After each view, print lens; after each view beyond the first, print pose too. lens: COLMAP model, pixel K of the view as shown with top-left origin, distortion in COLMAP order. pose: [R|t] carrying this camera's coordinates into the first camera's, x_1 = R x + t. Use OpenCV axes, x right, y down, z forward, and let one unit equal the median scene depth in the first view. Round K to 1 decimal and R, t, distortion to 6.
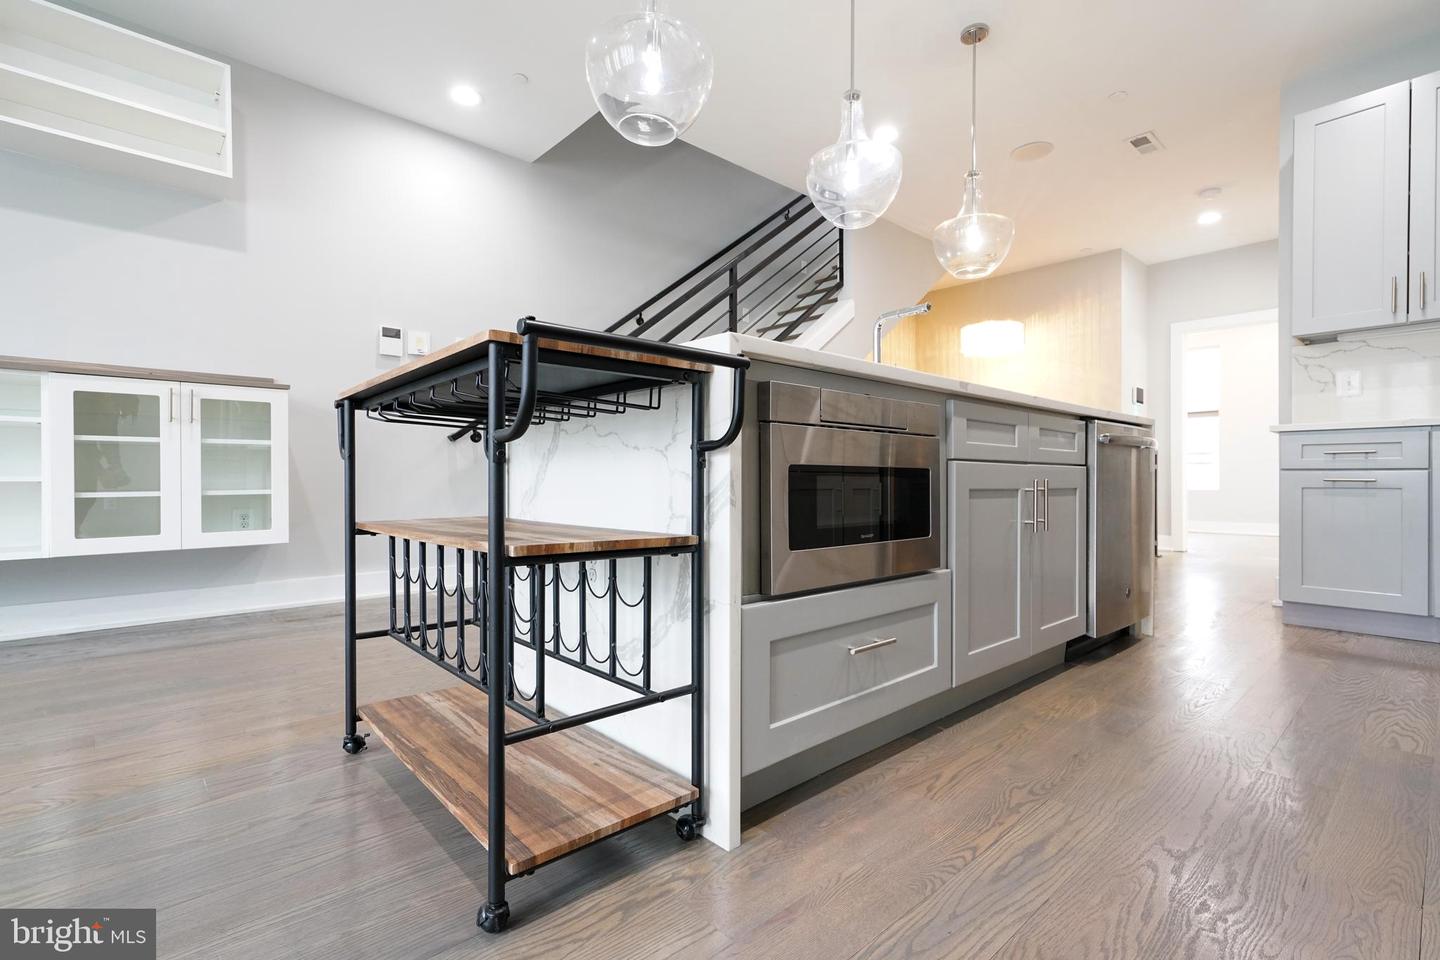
lens RADIAL K [[660.6, 0, 708.4], [0, 660.6, 480.1], [0, 0, 1]] dist [-0.017855, 0.013172]
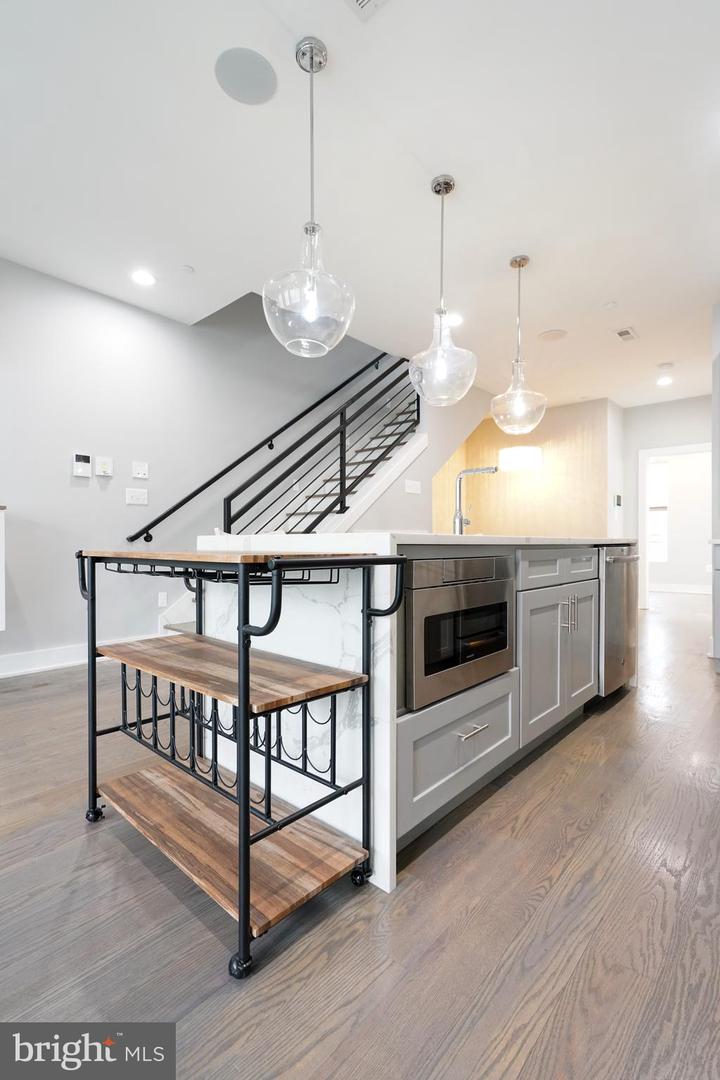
lens RADIAL K [[495.4, 0, 357.4], [0, 495.4, 542.5], [0, 0, 1]] dist [-0.017855, 0.013172]
pose [[0.994209, 0.005116, 0.107343, -0.144882], [-0.005245, 0.999986, 0.000914, -0.189217], [-0.107337, -0.001472, 0.994222, -0.062830]]
